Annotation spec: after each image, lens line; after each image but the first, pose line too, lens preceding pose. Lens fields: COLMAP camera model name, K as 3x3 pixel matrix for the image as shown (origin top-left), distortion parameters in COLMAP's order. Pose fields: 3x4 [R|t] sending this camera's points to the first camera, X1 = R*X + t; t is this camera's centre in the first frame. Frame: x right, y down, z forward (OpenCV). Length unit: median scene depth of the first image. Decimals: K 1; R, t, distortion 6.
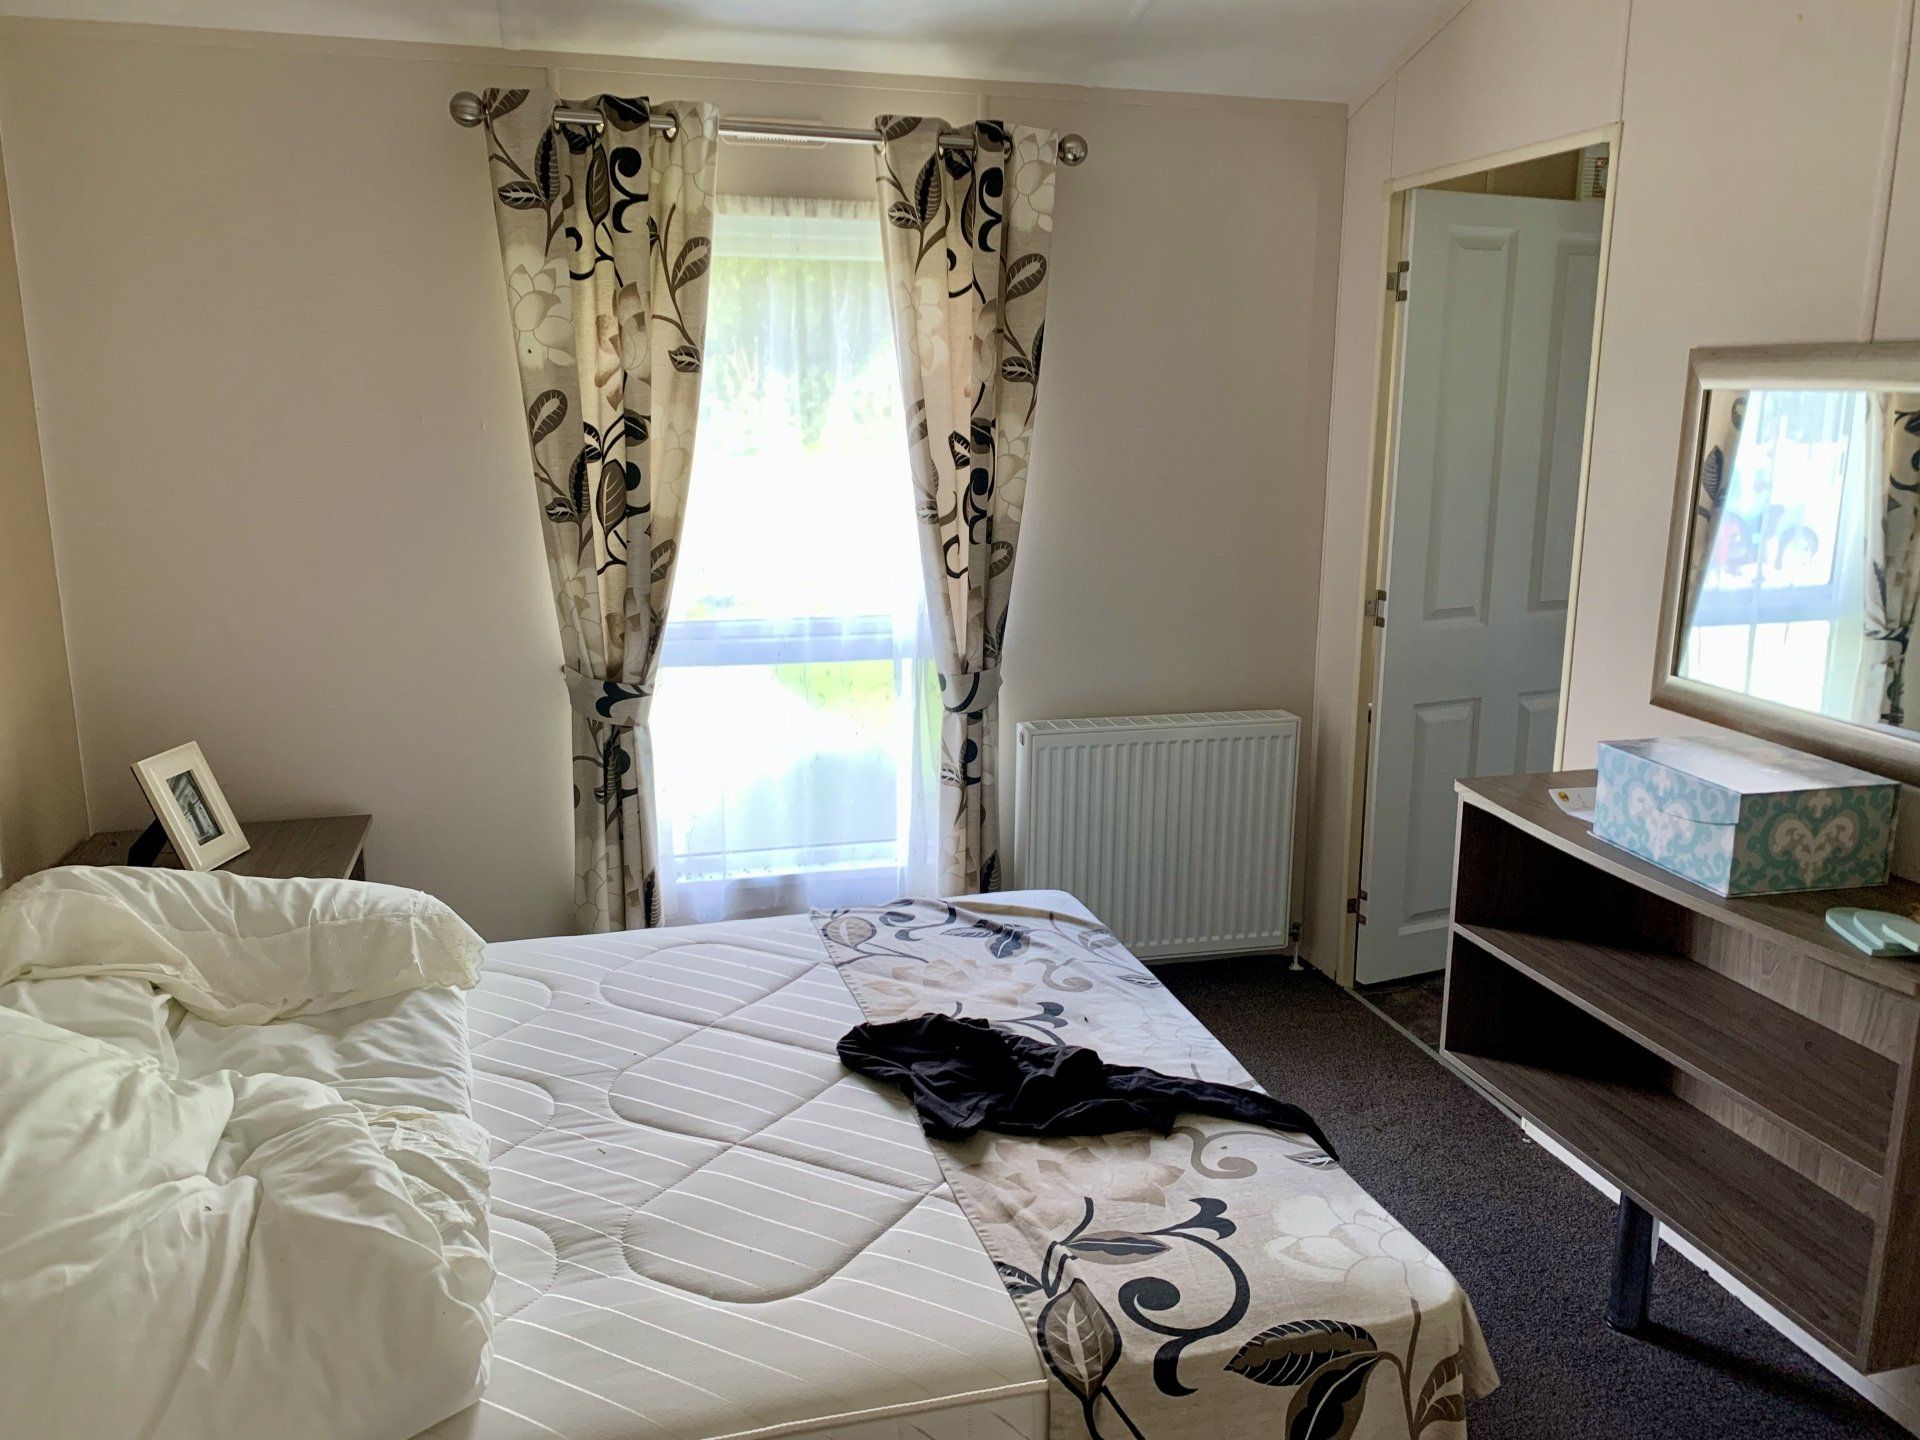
lens RADIAL K [[1428.5, 0, 960.0], [0, 1428.5, 720.0], [0, 0, 1]] dist [0.038424, -0.047461]
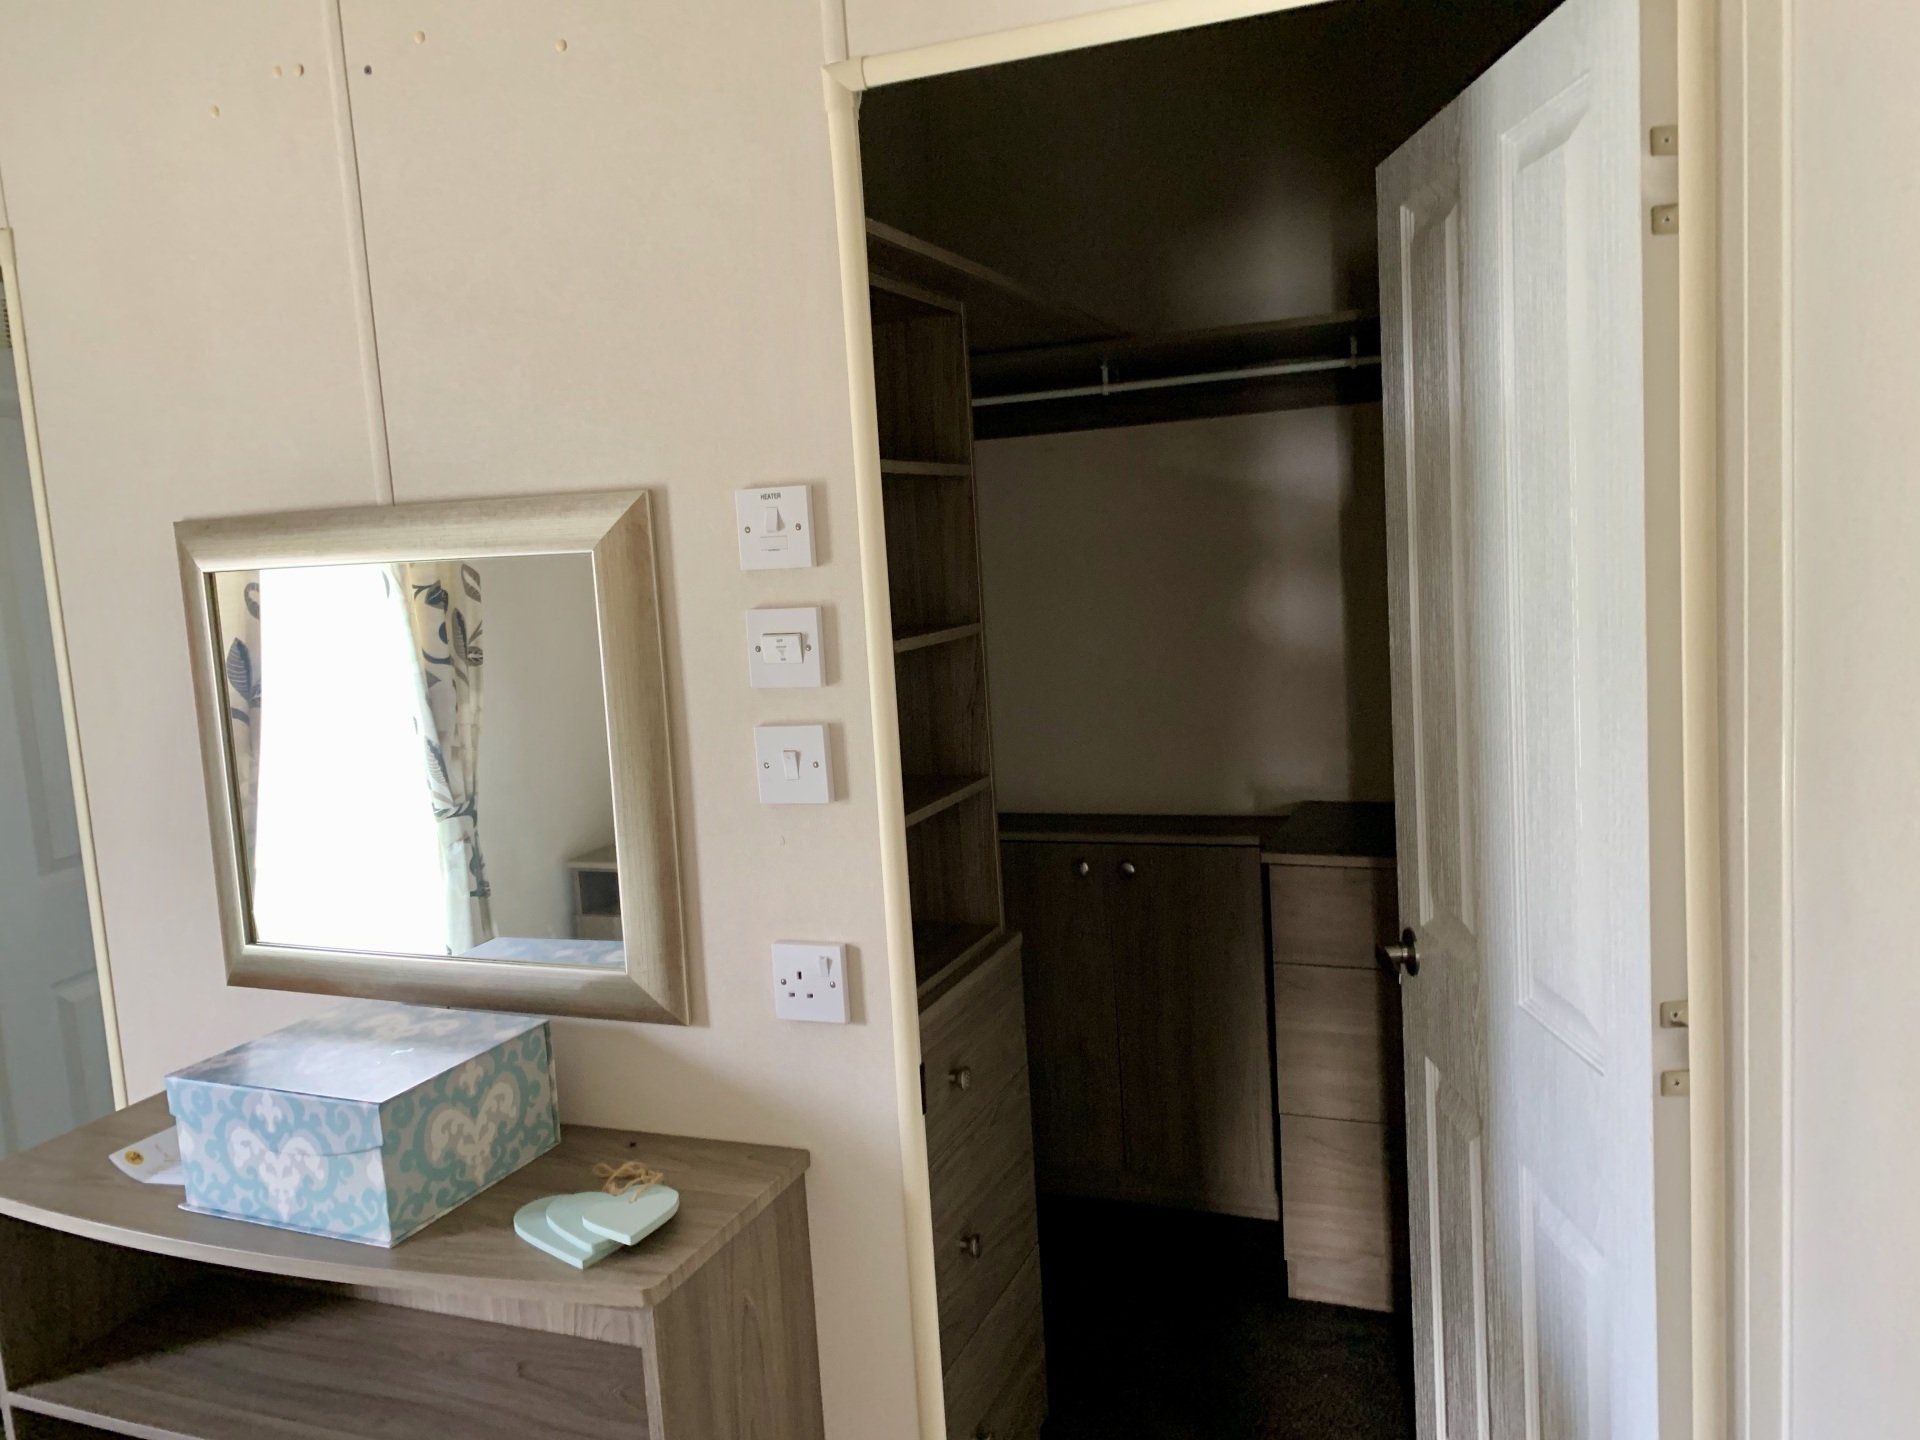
lens RADIAL K [[1428.5, 0, 960.0], [0, 1428.5, 720.0], [0, 0, 1]] dist [0.038424, -0.047461]
pose [[0.584537, -0.132307, 0.800507, 0.143970], [0.230219, 0.973112, -0.007272, -0.061239], [-0.778021, 0.188542, 0.599279, 0.271148]]
